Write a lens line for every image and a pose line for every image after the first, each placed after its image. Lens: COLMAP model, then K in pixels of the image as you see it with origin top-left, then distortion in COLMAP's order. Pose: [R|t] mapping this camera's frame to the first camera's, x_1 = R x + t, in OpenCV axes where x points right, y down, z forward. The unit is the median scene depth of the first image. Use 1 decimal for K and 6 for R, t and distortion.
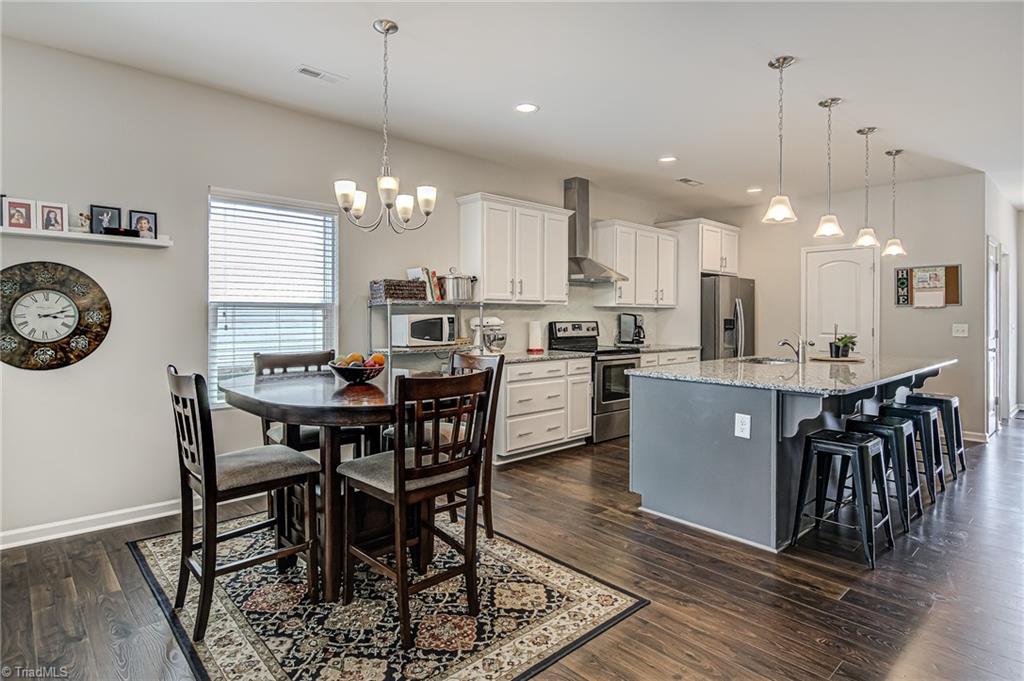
lens RADIAL K [[543.1, 0, 512.0], [0, 543.1, 321.5], [0, 0, 1]] dist [-0.001277, -0.000365]
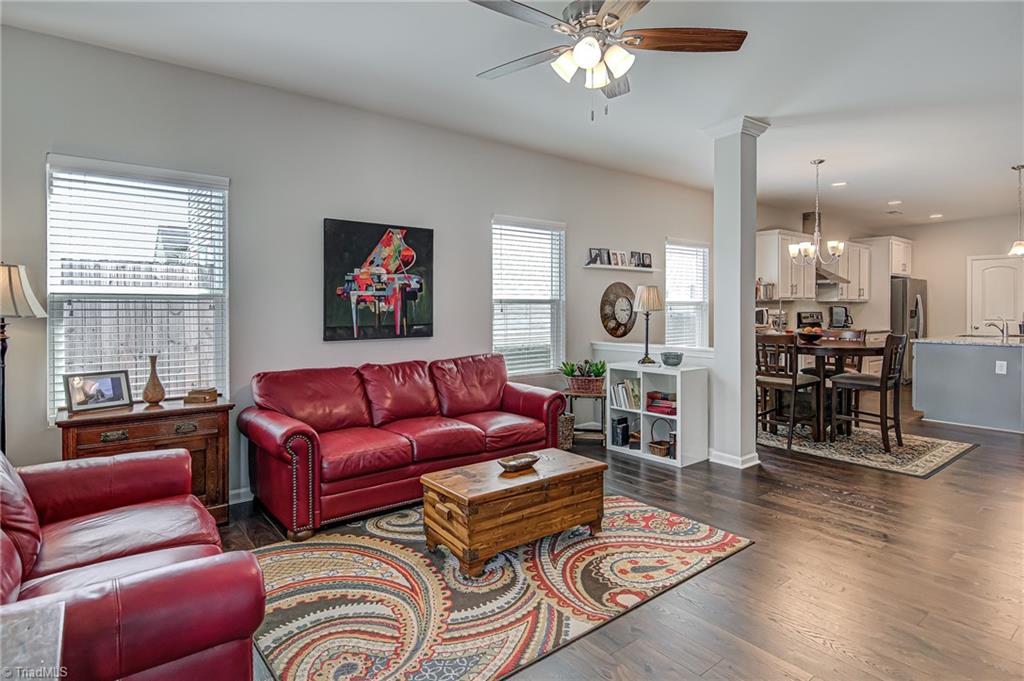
lens RADIAL K [[546.8, 0, 523.1], [0, 546.8, 310.7], [0, 0, 1]] dist [0.007022, 0.000383]
pose [[0.997380, -0.005411, -0.072142, -0.490071], [0.005017, 0.999971, -0.005650, 0.000668], [0.072170, 0.005273, 0.997378, -0.450252]]
